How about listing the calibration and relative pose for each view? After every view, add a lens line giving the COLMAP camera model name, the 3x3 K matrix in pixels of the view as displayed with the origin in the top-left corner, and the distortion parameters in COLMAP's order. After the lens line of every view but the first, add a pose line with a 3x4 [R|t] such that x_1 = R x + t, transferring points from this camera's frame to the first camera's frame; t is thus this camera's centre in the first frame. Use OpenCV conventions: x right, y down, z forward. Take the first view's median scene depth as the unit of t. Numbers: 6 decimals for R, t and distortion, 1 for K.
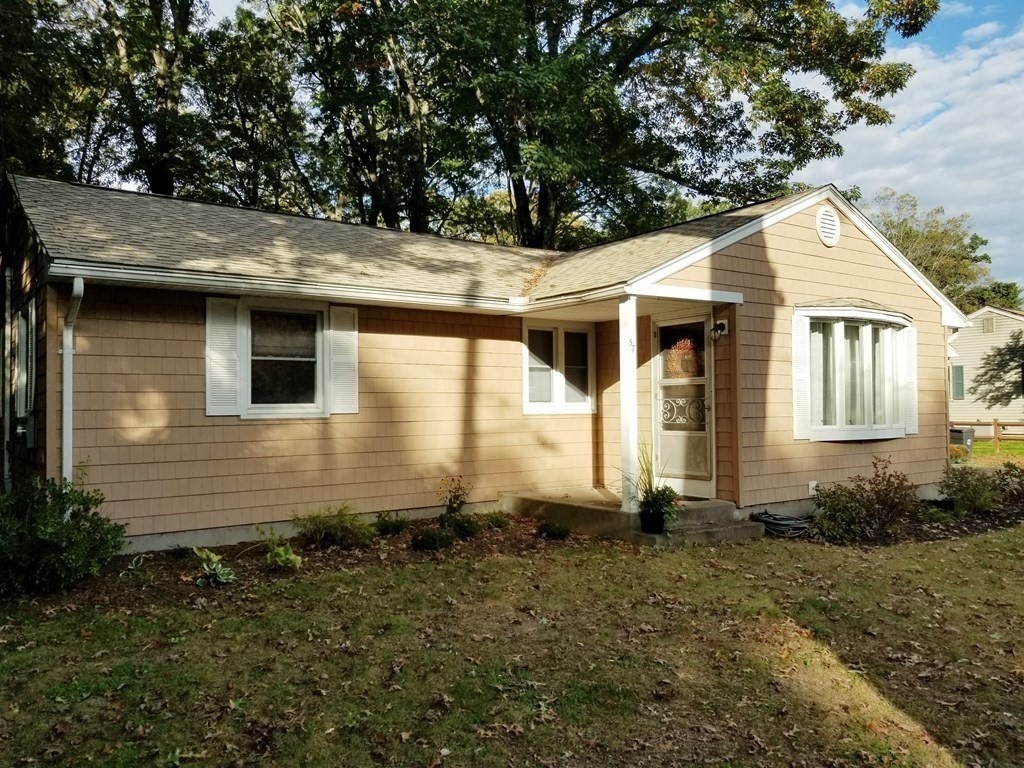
lens RADIAL K [[783.3, 0, 512.5], [0, 783.3, 379.9], [0, 0, 1]] dist [-0.012831, -0.005115]
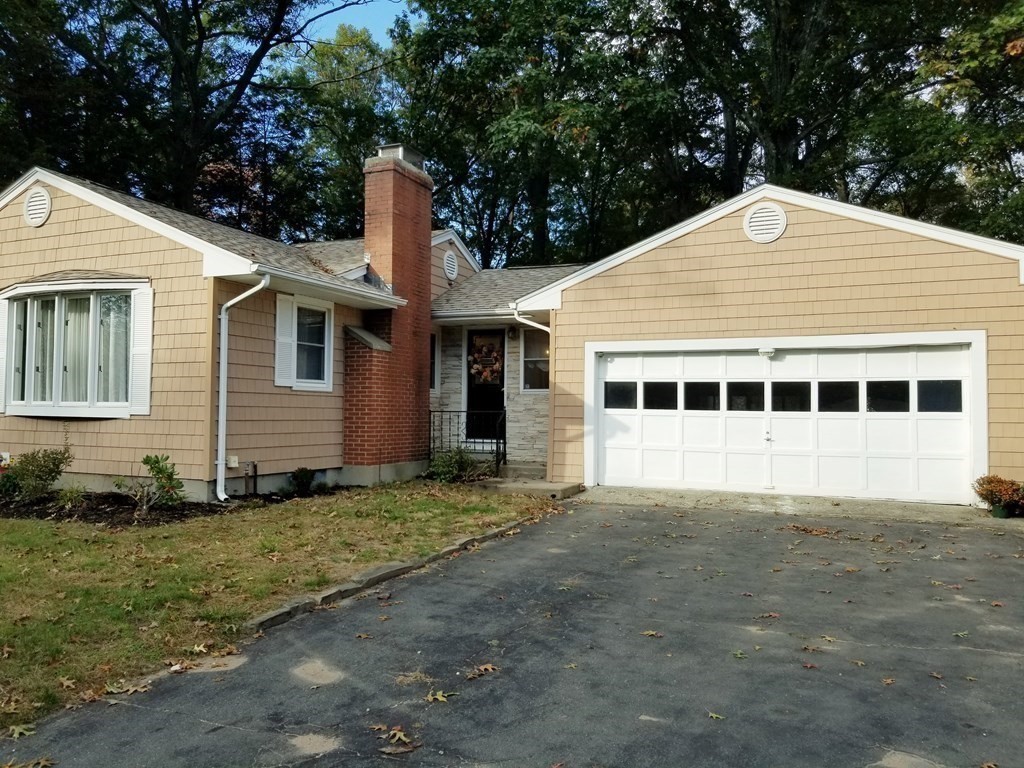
lens RADIAL K [[799.6, 0, 499.5], [0, 799.6, 377.2], [0, 0, 1]] dist [0.048619, -0.091216]
pose [[0.507771, -0.022748, -0.861192, 1.612731], [0.019732, 0.999696, -0.014772, 0.054248], [0.861266, -0.009492, 0.508065, 0.982683]]
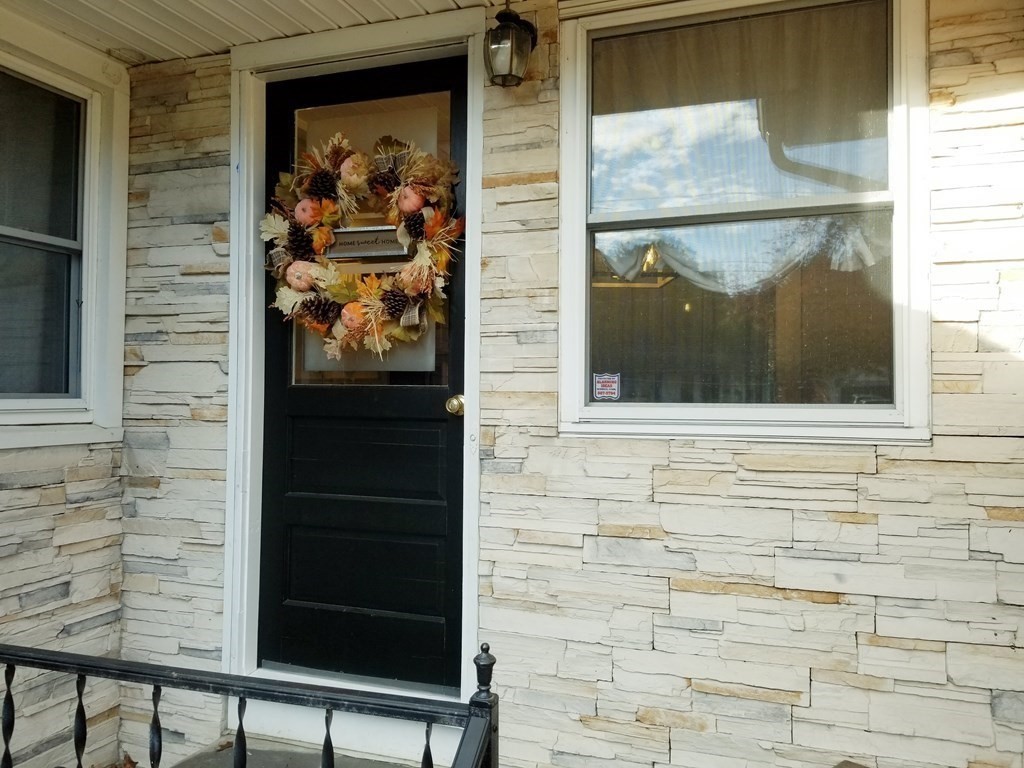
lens RADIAL K [[799.6, 0, 517.2], [0, 799.6, 382.7], [0, 0, 1]] dist [0.048619, -0.091216]
pose [[0.587080, -0.002955, -0.809524, 0.639968], [0.017799, 0.999799, 0.009258, 0.047402], [0.809333, -0.019844, 0.587014, 1.558229]]
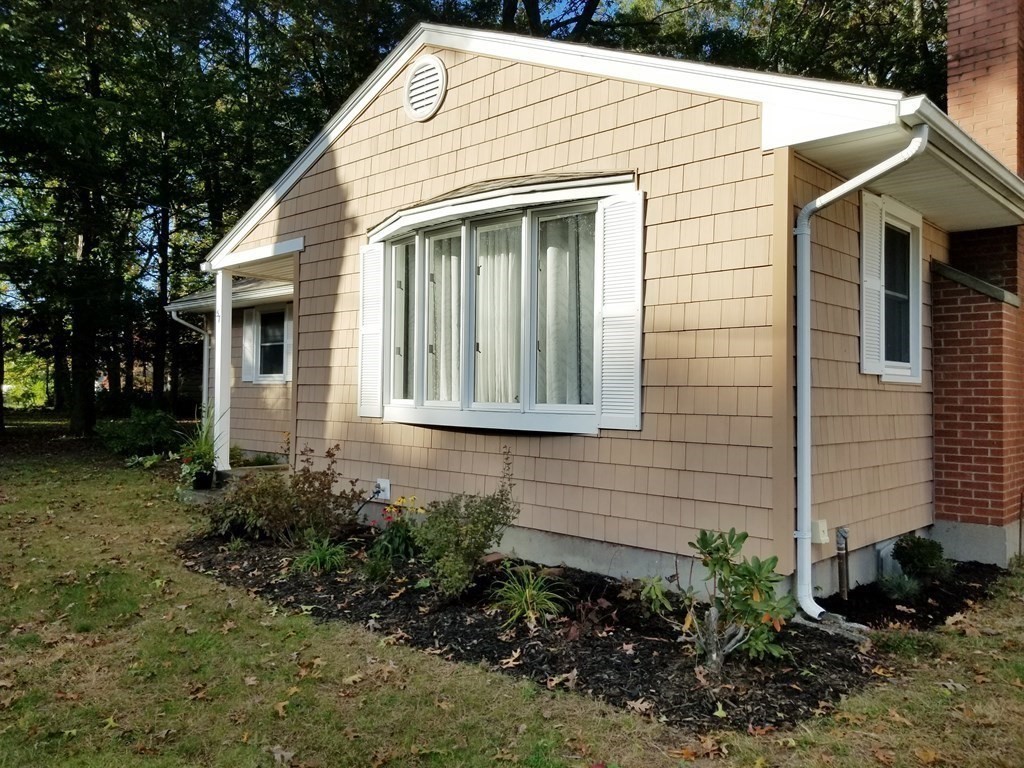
lens RADIAL K [[799.6, 0, 507.6], [0, 799.6, 375.5], [0, 0, 1]] dist [0.048619, -0.091216]
pose [[0.197915, -0.009656, -0.980172, 1.055005], [0.024533, 0.999687, -0.004894, 0.042361], [0.979912, -0.023078, 0.198090, 0.929418]]
